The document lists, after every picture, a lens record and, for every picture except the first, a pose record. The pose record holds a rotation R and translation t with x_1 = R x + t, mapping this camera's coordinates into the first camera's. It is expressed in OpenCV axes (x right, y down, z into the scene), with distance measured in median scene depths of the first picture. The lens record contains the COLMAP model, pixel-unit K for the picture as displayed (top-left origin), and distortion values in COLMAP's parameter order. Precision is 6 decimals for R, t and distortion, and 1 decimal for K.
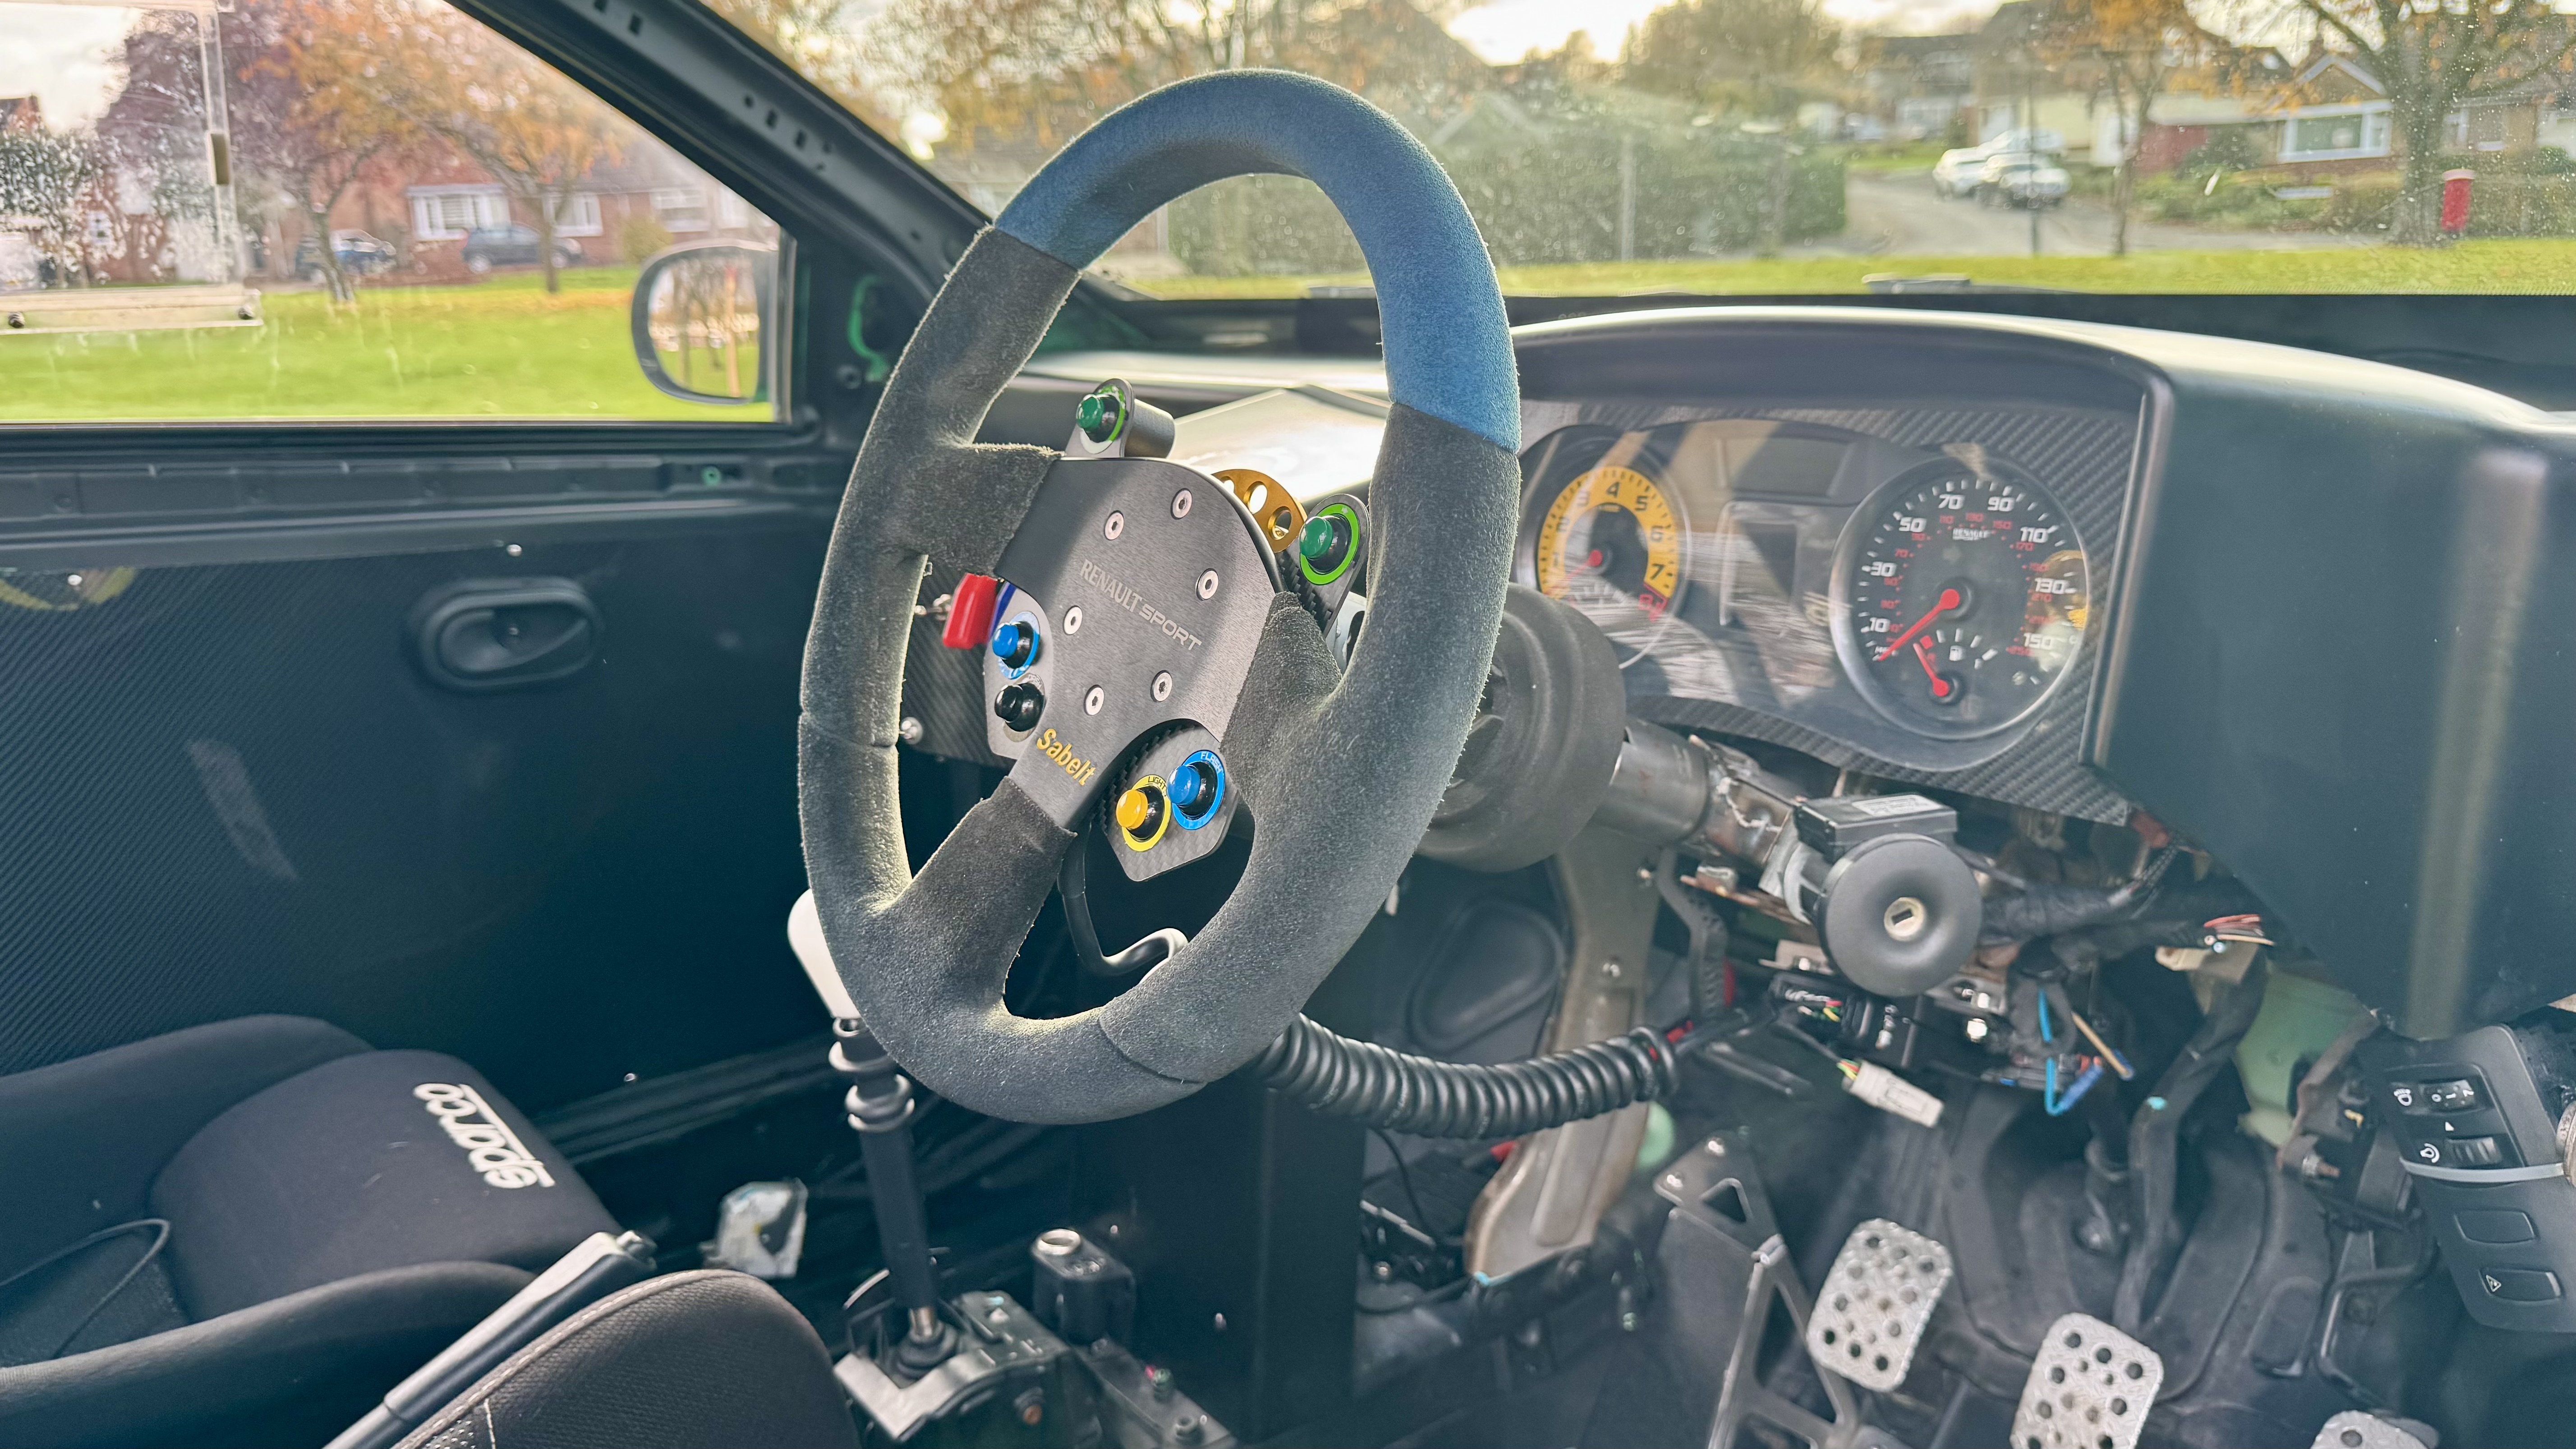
lens RADIAL K [[1793.4, 0, 1288.0], [0, 1793.4, 724.5], [0, 0, 1]] dist [0.063959, -0.109572]
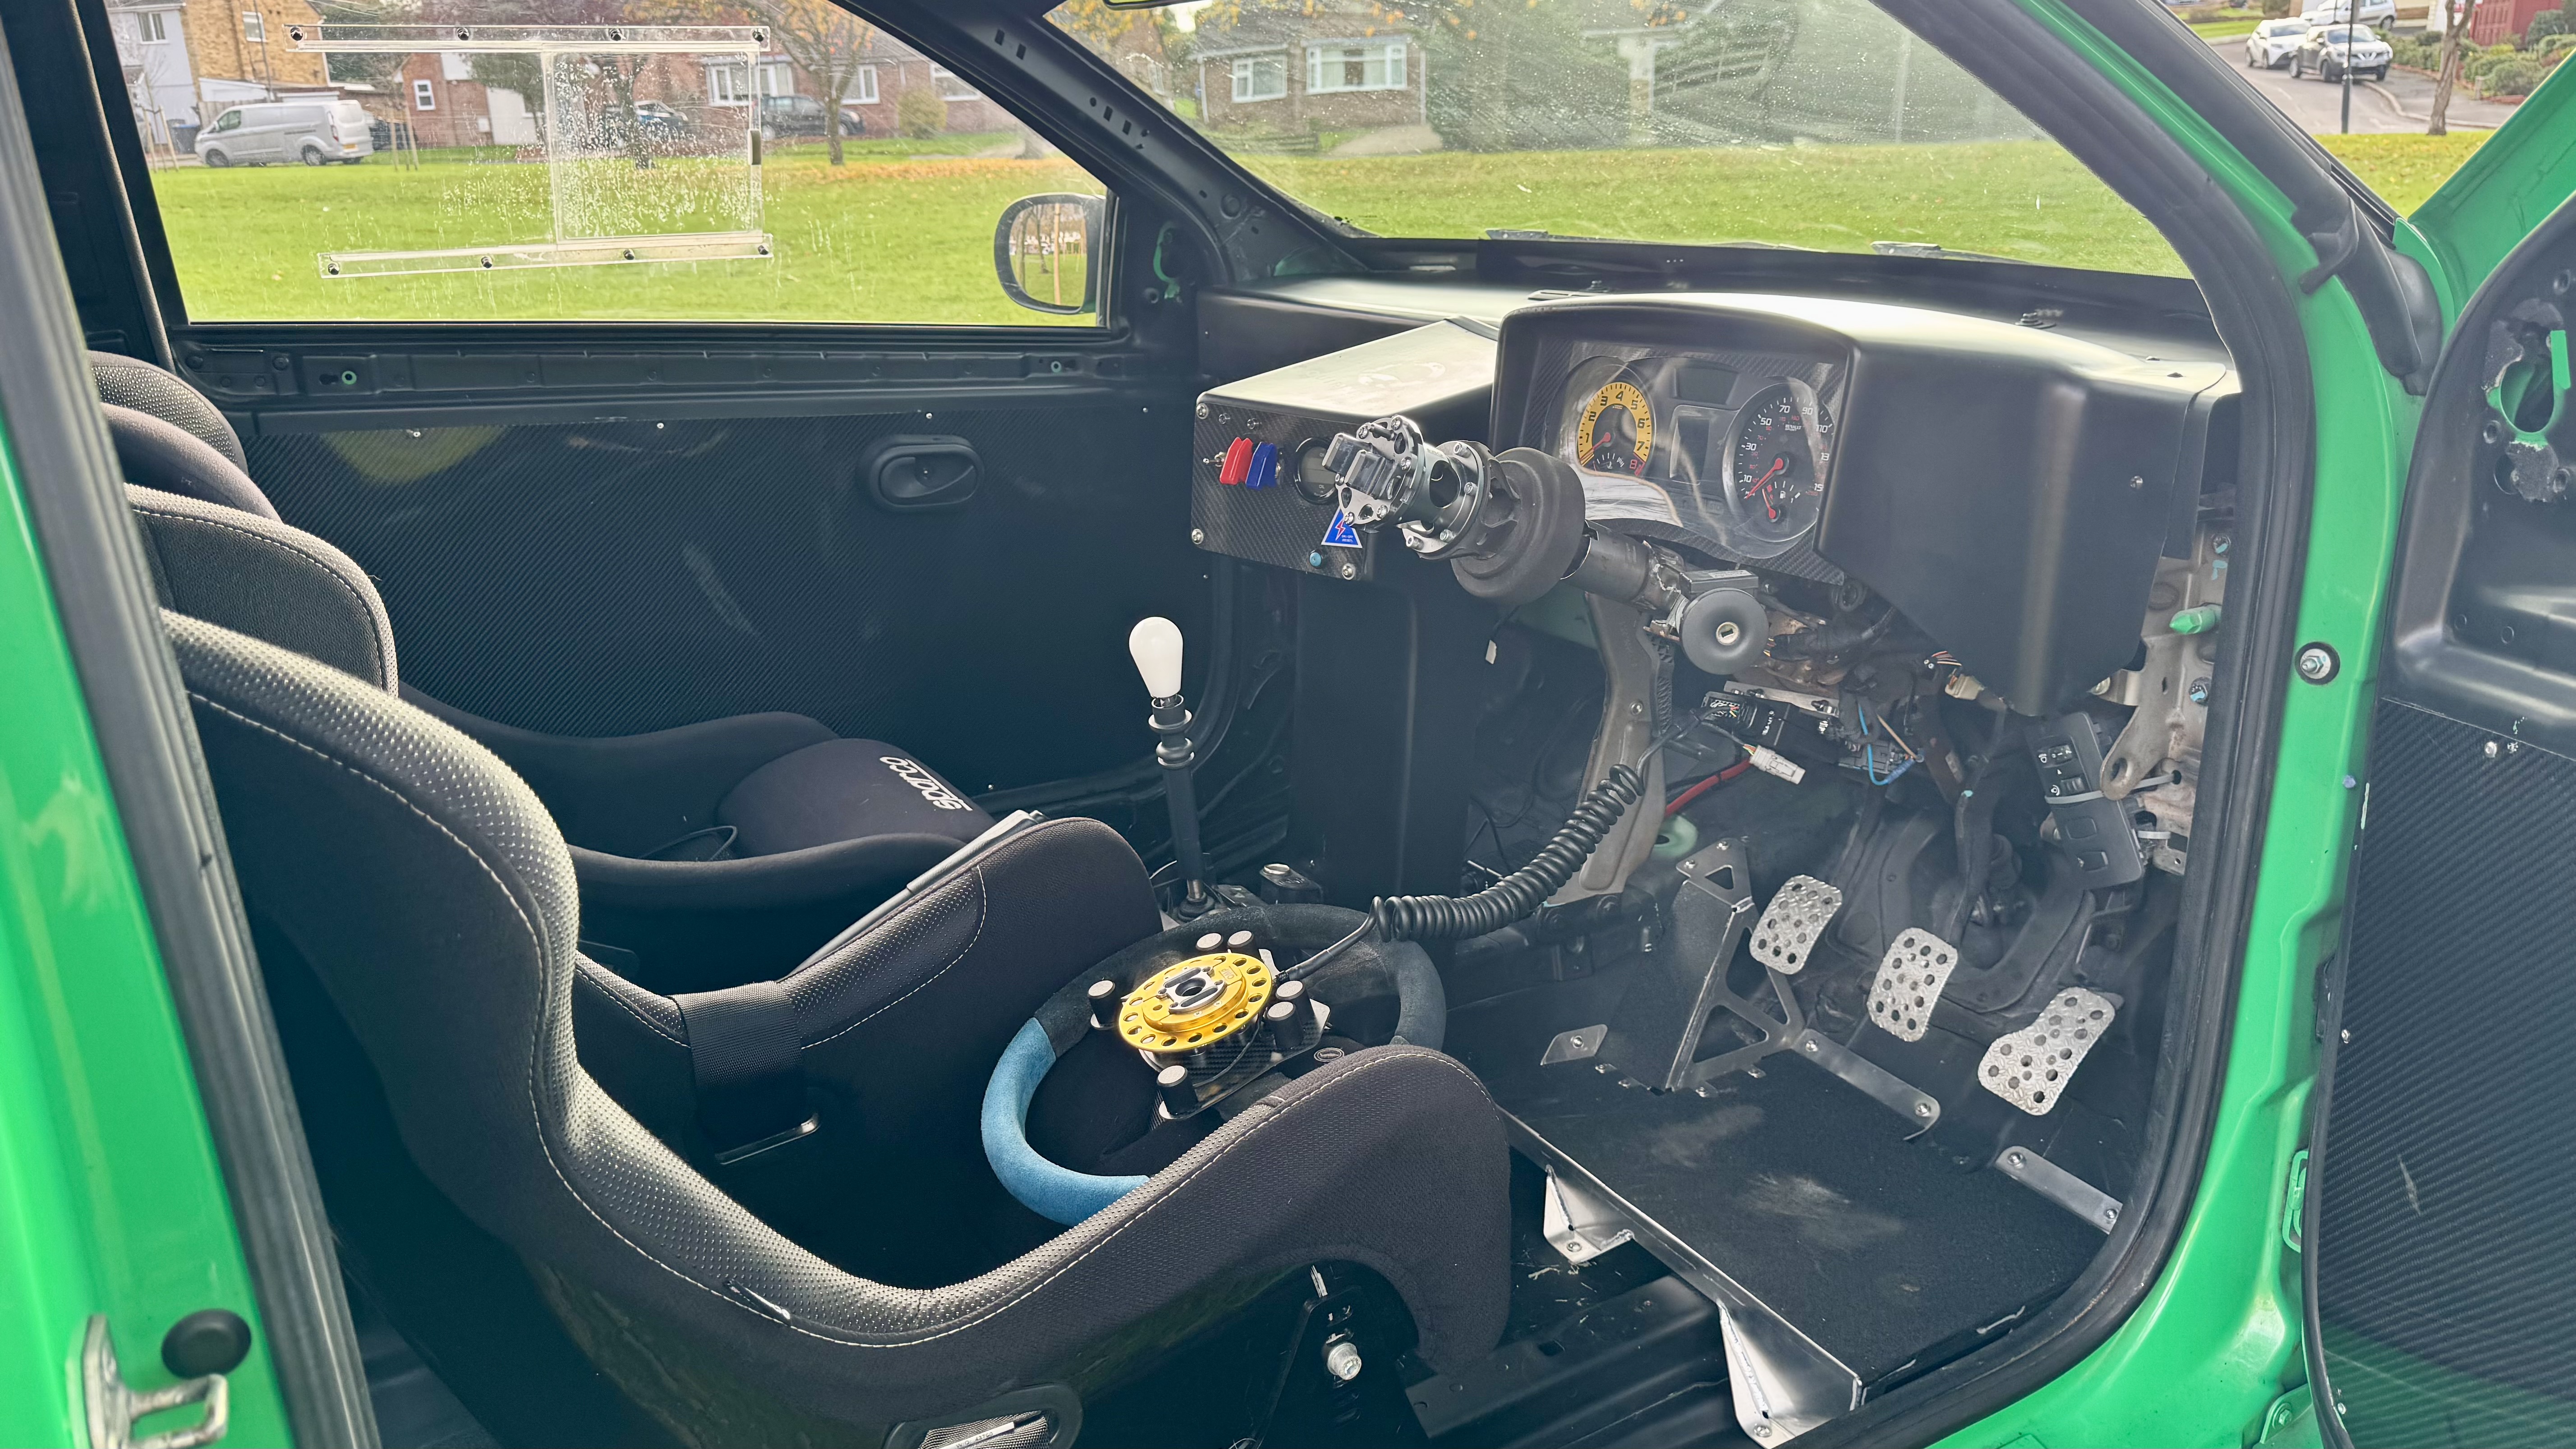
lens RADIAL K [[1834.3, 0, 1288.0], [0, 1834.3, 724.5], [0, 0, 1]] dist [0.130589, -0.159040]
pose [[0.990392, 0.046443, -0.130260, 0.084533], [-0.038250, 0.997171, 0.064711, 0.055899], [0.132896, -0.059107, 0.989366, -0.572263]]
